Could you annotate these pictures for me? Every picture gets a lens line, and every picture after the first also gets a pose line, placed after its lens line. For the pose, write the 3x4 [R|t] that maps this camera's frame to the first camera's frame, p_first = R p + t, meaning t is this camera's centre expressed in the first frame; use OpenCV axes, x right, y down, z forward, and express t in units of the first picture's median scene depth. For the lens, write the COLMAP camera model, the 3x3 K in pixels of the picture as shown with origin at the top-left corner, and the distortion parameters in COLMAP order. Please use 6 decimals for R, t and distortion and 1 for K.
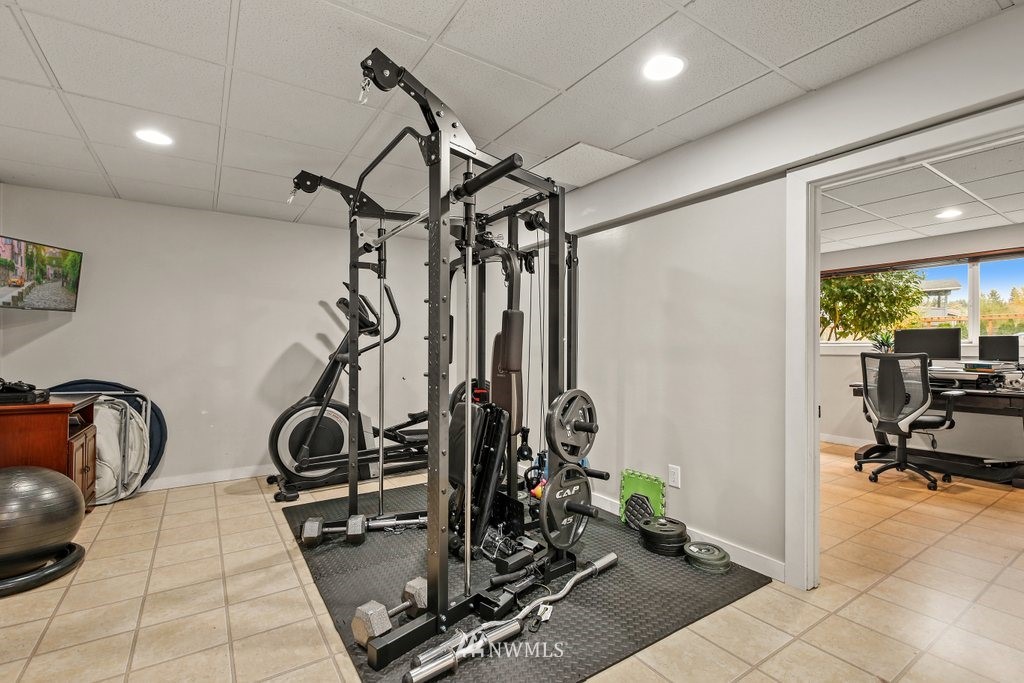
lens RADIAL K [[470.4, 0, 516.4], [0, 470.4, 349.4], [0, 0, 1]] dist [0.000972, 0.000035]
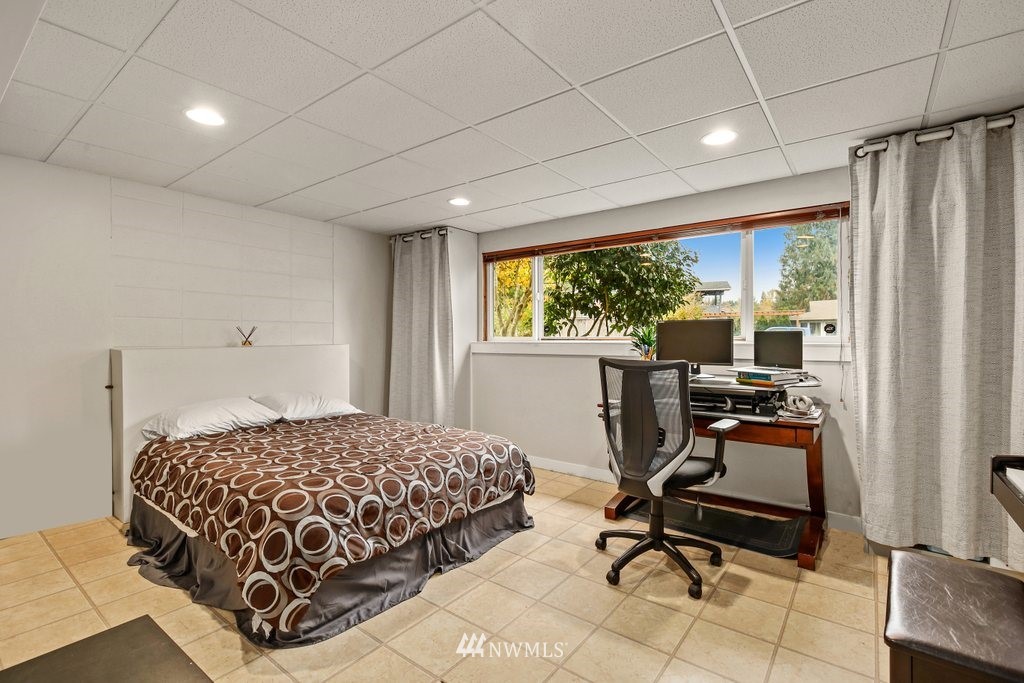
lens RADIAL K [[467.2, 0, 517.4], [0, 467.2, 341.1], [0, 0, 1]] dist [0.000848, -0.000569]
pose [[0.946535, -0.000497, 0.322600, 0.407292], [0.001068, 0.999998, -0.001591, -0.011731], [-0.322598, 0.001851, 0.946534, 0.436464]]
